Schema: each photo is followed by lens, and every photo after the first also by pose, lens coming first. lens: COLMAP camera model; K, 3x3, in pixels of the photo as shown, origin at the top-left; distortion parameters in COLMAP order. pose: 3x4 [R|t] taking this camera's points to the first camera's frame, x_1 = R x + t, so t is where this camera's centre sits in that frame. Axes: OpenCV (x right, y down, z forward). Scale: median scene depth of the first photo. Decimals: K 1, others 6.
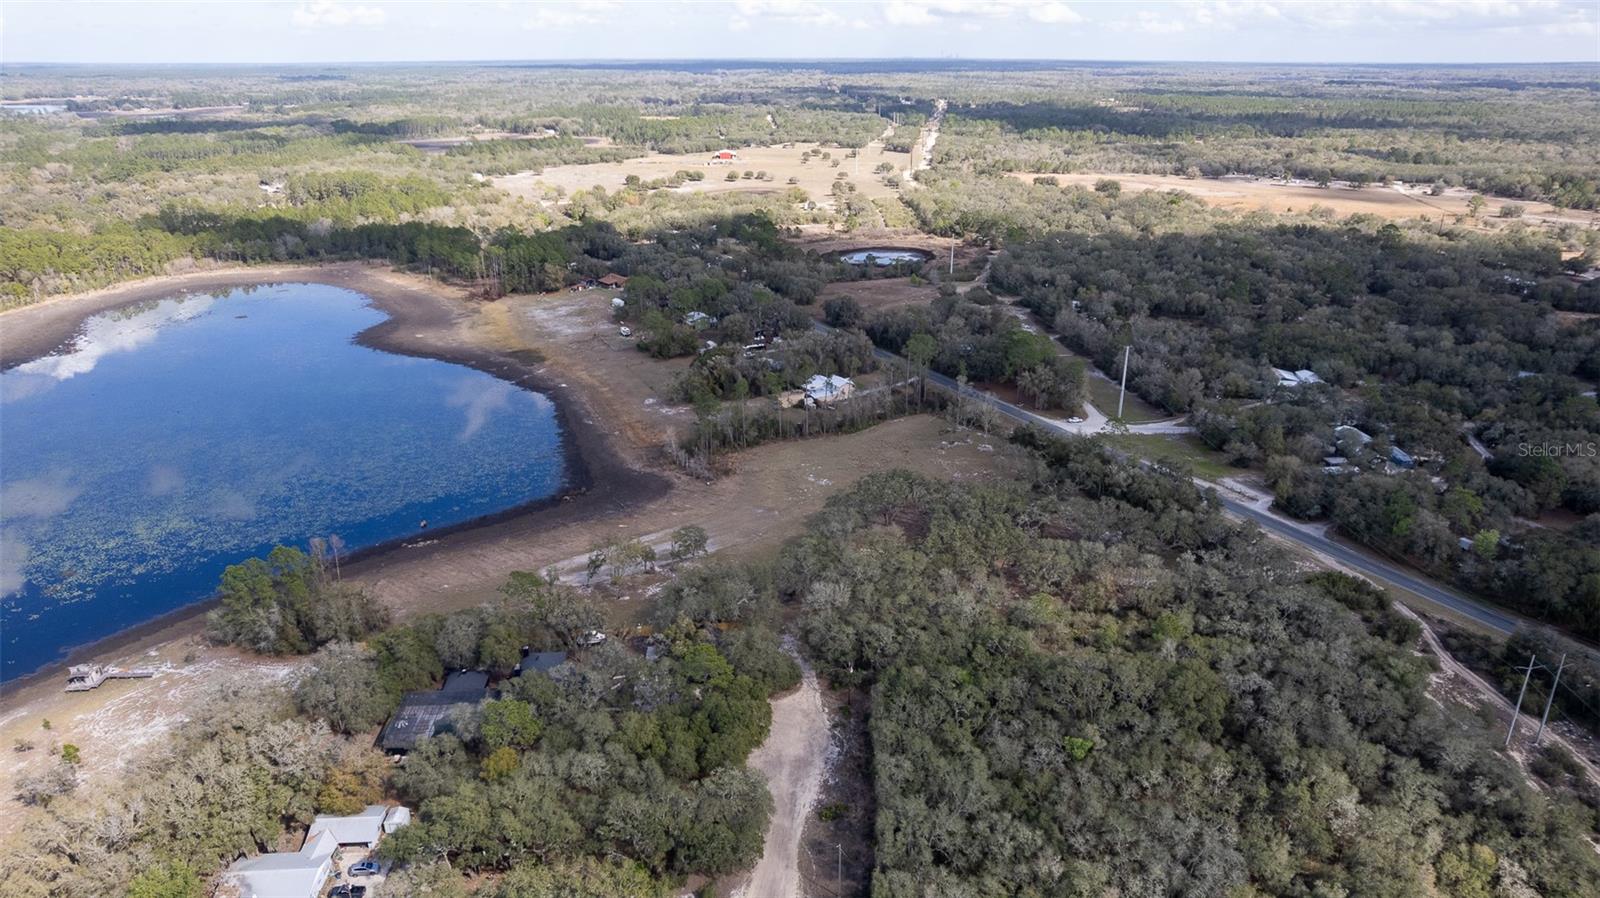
lens RADIAL K [[1023.1, 0, 803.5], [0, 1023.1, 448.0], [0, 0, 1]] dist [-0.057112, 0.039409]
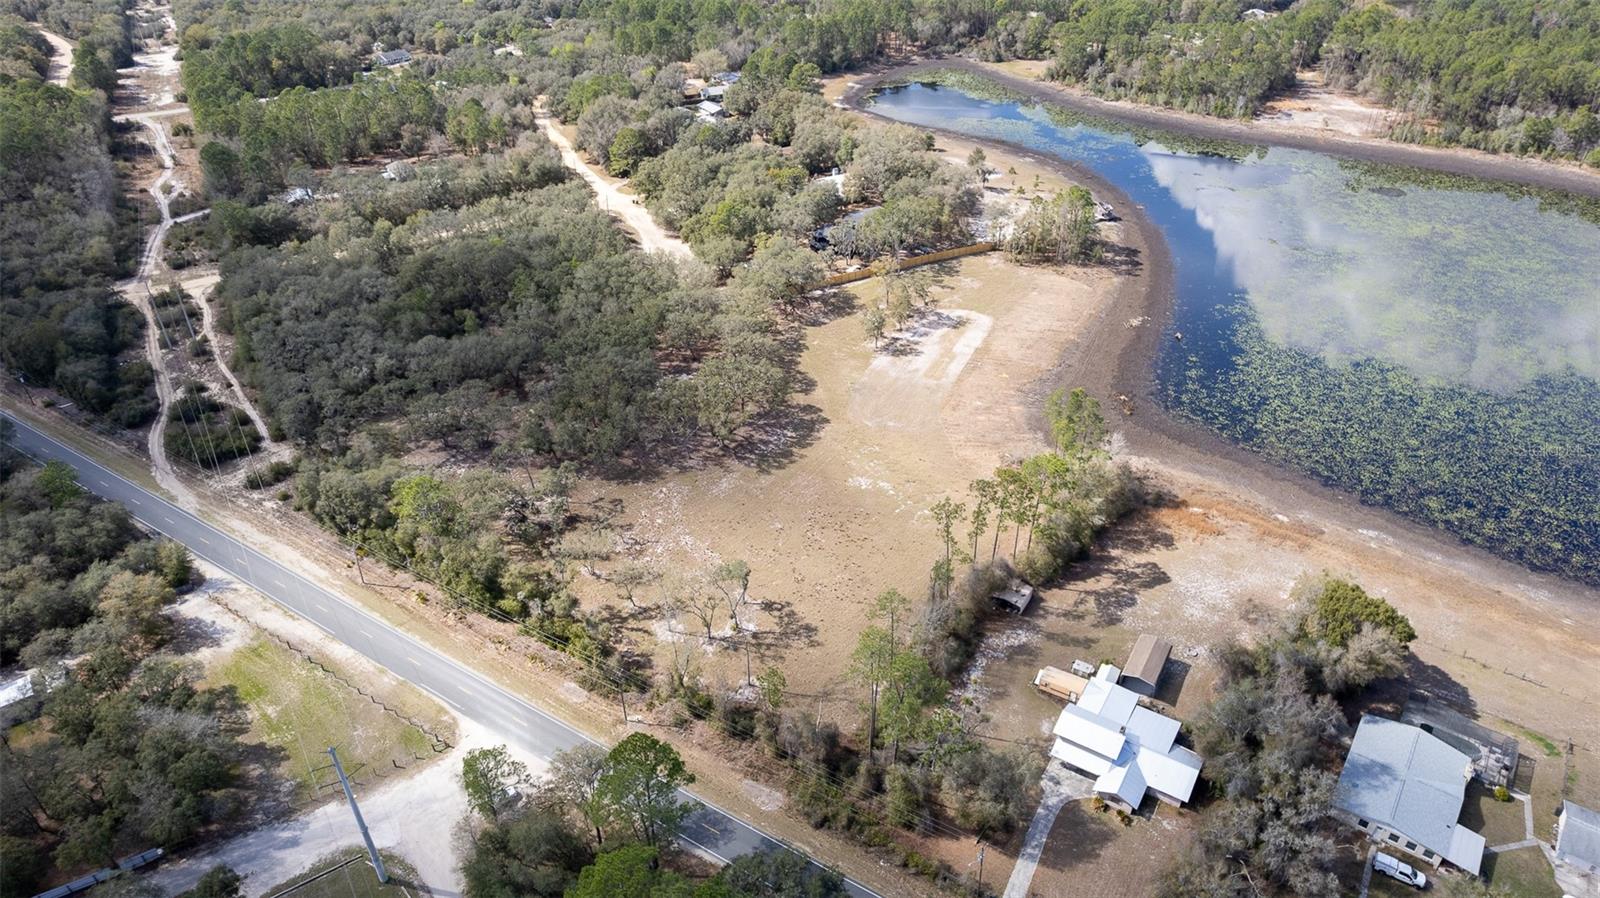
lens RADIAL K [[1023.1, 0, 800.6], [0, 1023.1, 457.5], [0, 0, 1]] dist [-0.057112, 0.039409]
pose [[-0.885810, 0.255091, -0.387645, 0.096639], [-0.164130, 0.609134, 0.775898, -0.150877], [0.434053, 0.750922, -0.497709, 0.392145]]
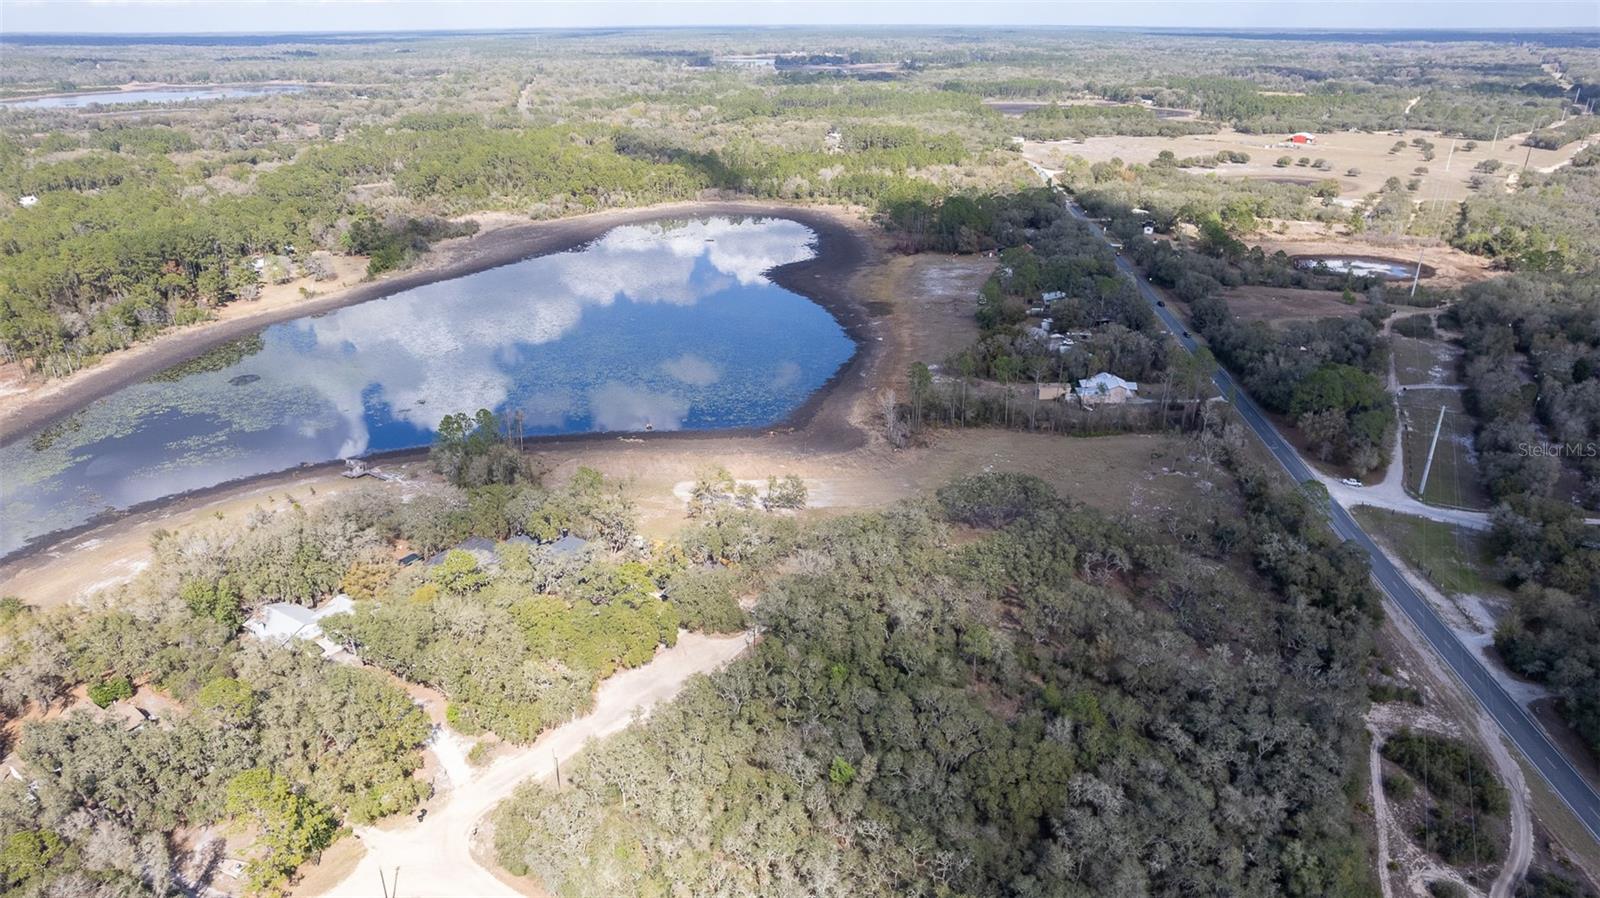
lens RADIAL K [[1023.1, 0, 797.4], [0, 1023.1, 457.4], [0, 0, 1]] dist [-0.057112, 0.039409]
pose [[0.815050, 0.228566, -0.532402, 0.112615], [-0.208422, 0.973049, 0.098668, -0.011594], [0.540605, 0.030545, 0.840722, 0.030560]]
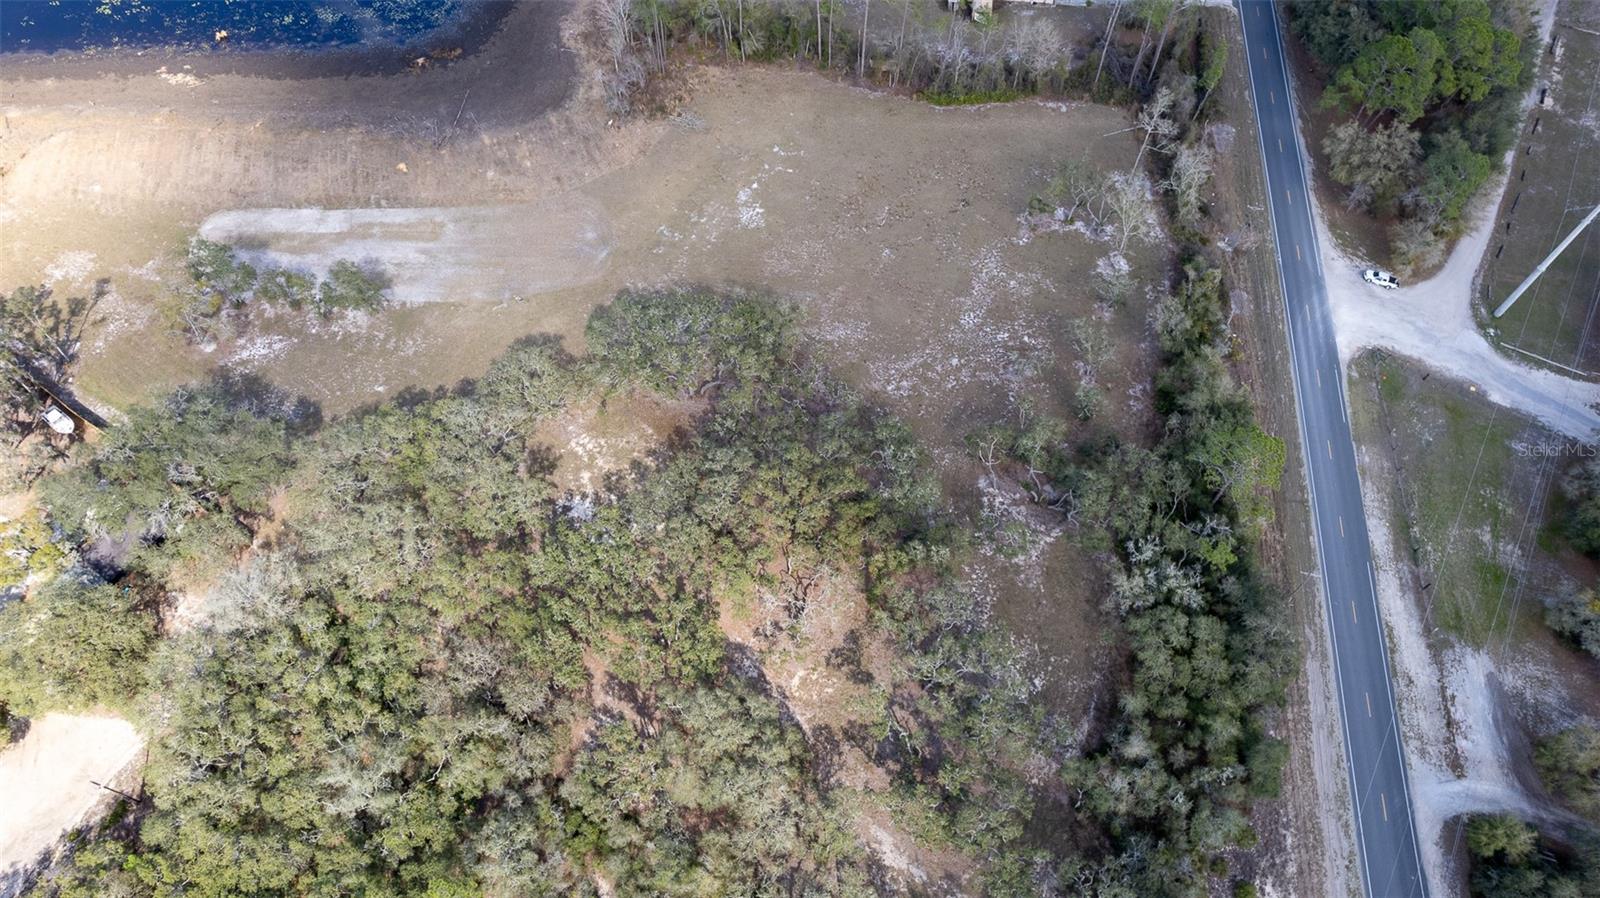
lens RADIAL K [[1023.1, 0, 799.6], [0, 1023.1, 456.8], [0, 0, 1]] dist [-0.057112, 0.039409]
pose [[0.794845, 0.521119, -0.310897, 0.082867], [-0.214450, 0.720516, 0.659445, -0.070242], [0.567656, -0.457485, 0.684452, 0.176955]]
